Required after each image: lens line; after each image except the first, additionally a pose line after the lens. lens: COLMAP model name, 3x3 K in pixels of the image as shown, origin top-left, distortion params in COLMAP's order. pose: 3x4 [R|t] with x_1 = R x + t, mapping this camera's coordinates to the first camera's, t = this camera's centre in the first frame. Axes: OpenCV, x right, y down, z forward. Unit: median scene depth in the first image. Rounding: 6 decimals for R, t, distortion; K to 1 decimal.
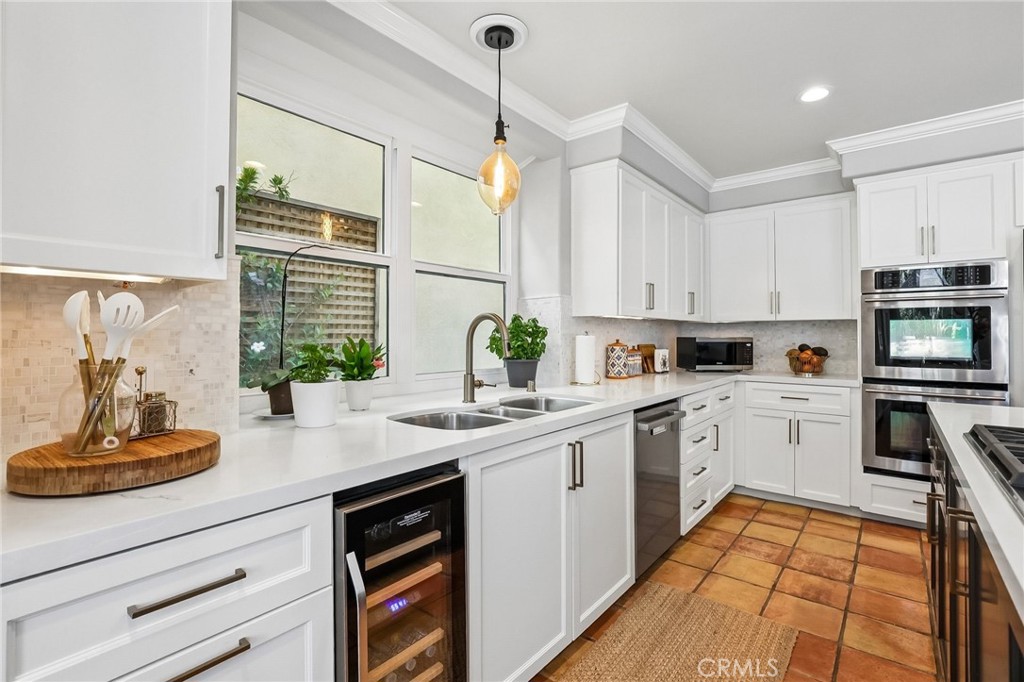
lens RADIAL K [[471.2, 0, 512.9], [0, 471.2, 337.1], [0, 0, 1]] dist [-0.017105, 0.003431]
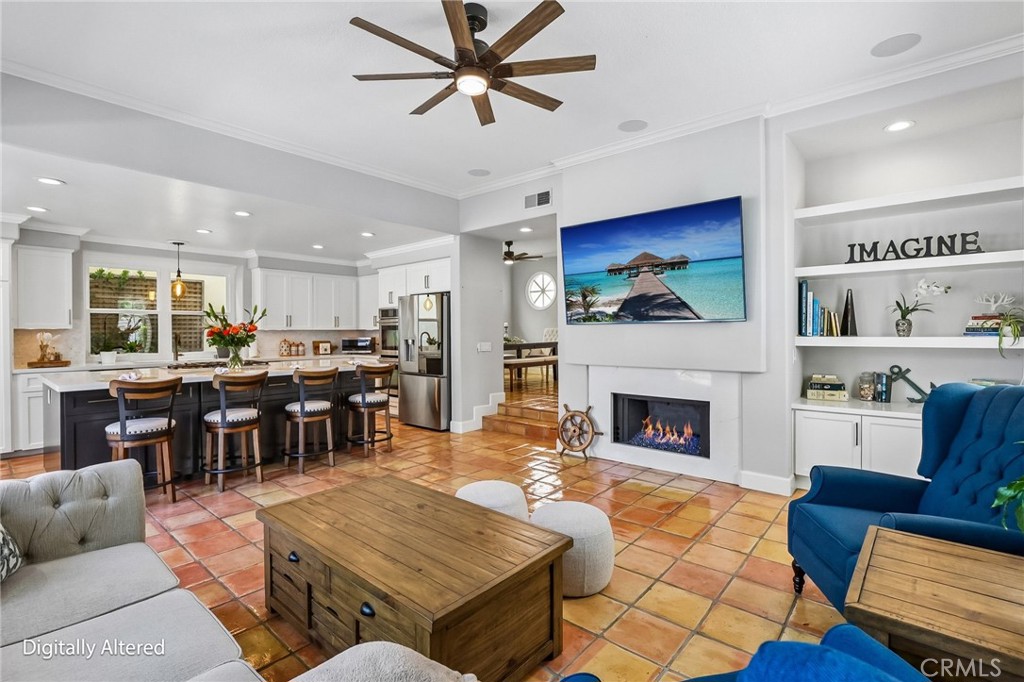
lens RADIAL K [[471.2, 0, 512.9], [0, 471.2, 337.1], [0, 0, 1]] dist [-0.017105, 0.003431]
pose [[0.999622, -0.005626, -0.026919, 1.546605], [0.005834, 0.999954, 0.007653, -0.017501], [0.026874, -0.007807, 0.999608, -1.396766]]
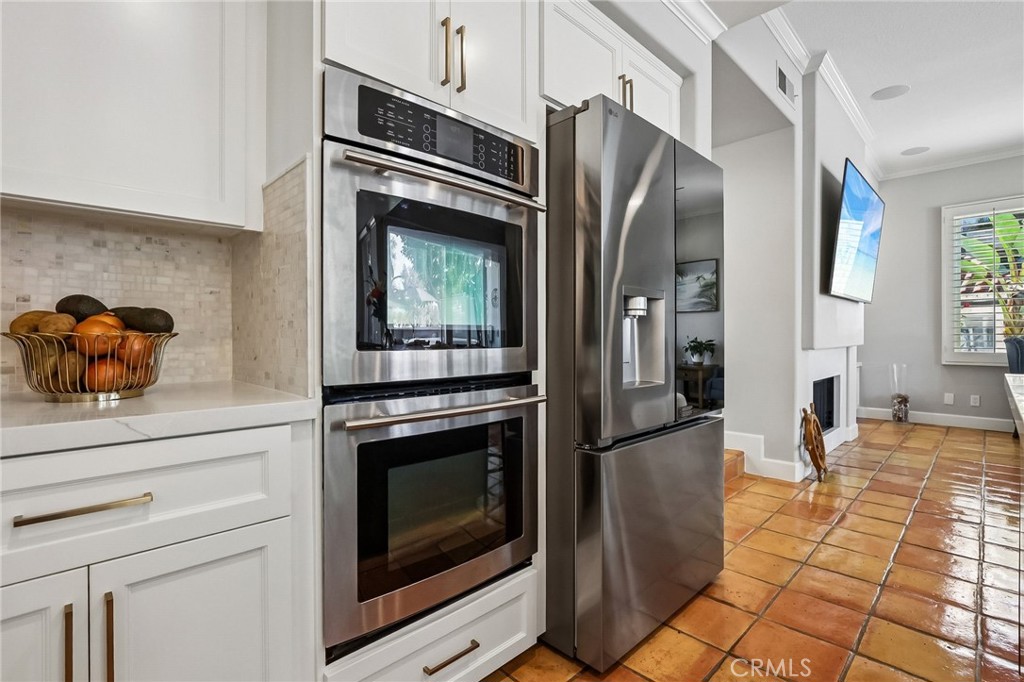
lens RADIAL K [[471.2, 0, 512.9], [0, 471.2, 337.1], [0, 0, 1]] dist [-0.017105, 0.003431]
pose [[0.114705, -0.004658, 0.993389, 0.450643], [0.004803, 0.999980, 0.004134, 0.051488], [-0.993388, 0.004297, 0.114725, 0.866584]]
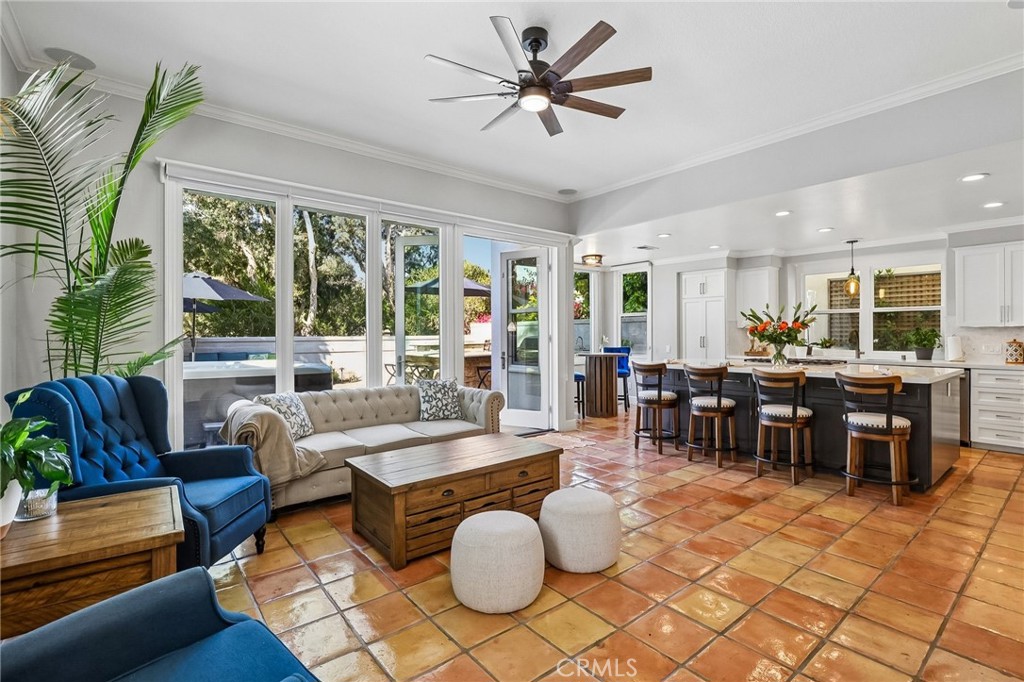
lens RADIAL K [[471.2, 0, 512.9], [0, 471.2, 337.1], [0, 0, 1]] dist [-0.017105, 0.003431]
pose [[-0.210092, 0.008312, -0.977646, 2.380463], [-0.001750, 0.999959, 0.008878, -0.016610], [0.977680, 0.003576, -0.210069, -0.382465]]
